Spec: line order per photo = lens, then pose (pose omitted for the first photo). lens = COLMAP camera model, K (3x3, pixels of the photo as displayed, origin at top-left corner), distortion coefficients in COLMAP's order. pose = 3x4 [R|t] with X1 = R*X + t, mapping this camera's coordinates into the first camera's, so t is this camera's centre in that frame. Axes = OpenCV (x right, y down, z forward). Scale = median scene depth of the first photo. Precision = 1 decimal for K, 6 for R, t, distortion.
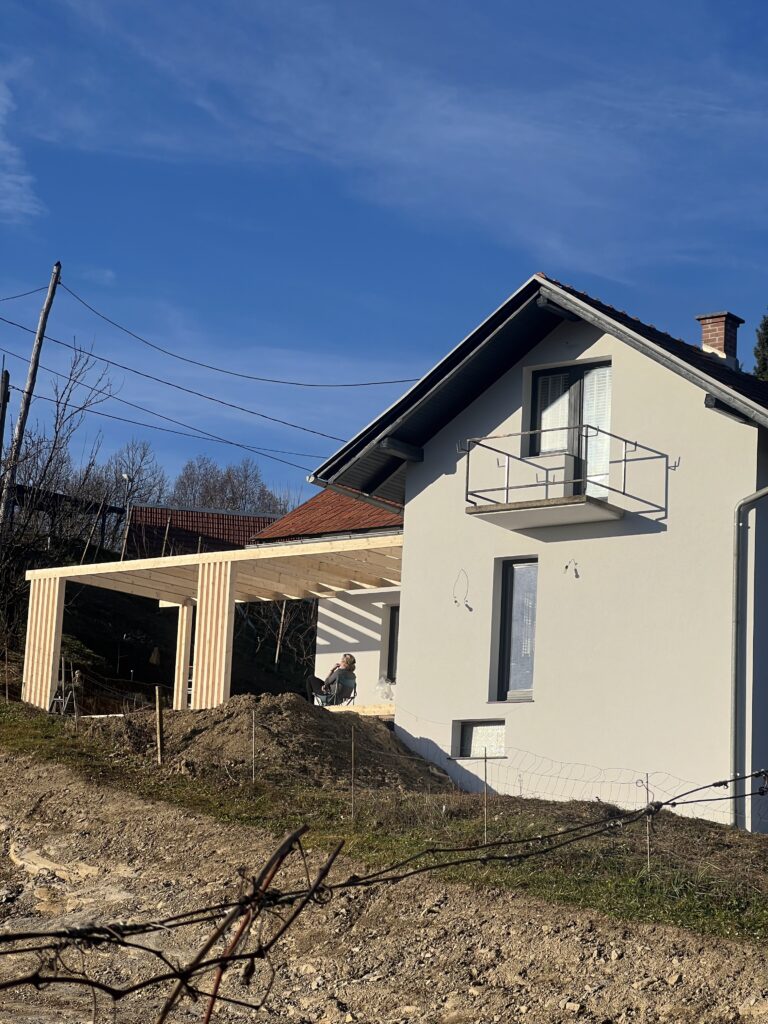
lens RADIAL K [[2301.6, 0, 384.2], [0, 2301.6, 511.8], [0, 0, 1]] dist [-0.218974, 0.000000]
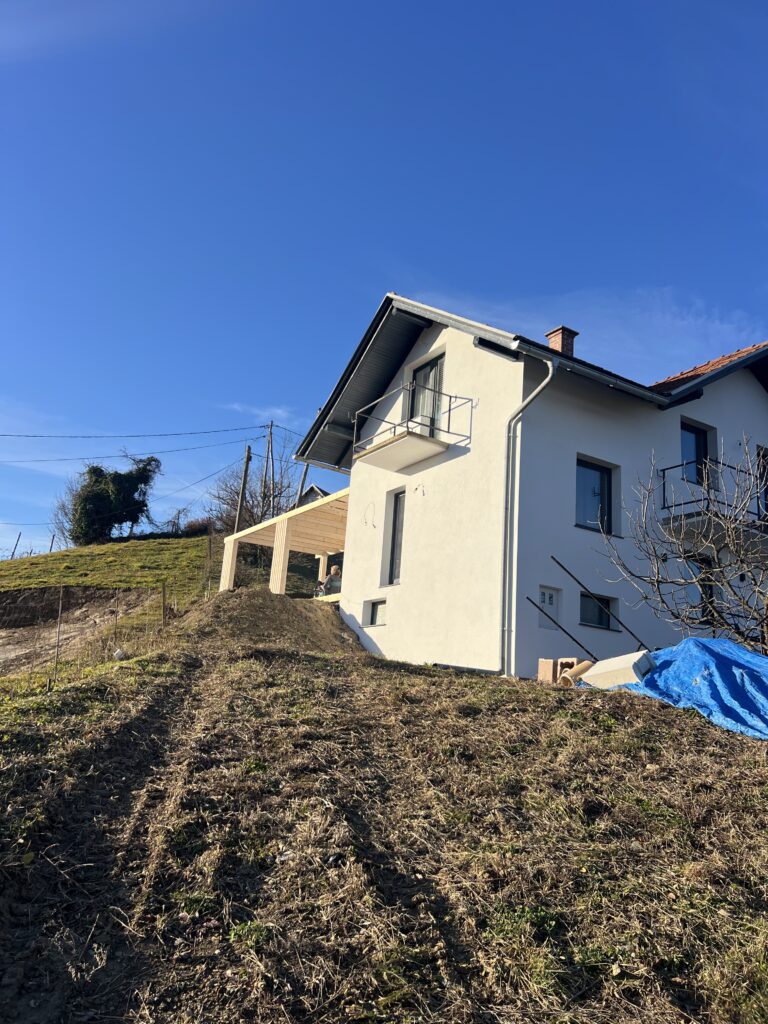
lens RADIAL K [[772.5, 0, 382.1], [0, 772.5, 517.0], [0, 0, 1]] dist [0.022275, -0.025110]
pose [[0.940110, -0.063802, -0.334847, 0.213810], [0.037996, 0.995819, -0.083067, 0.078676], [0.338747, 0.065369, 0.938604, 0.527915]]
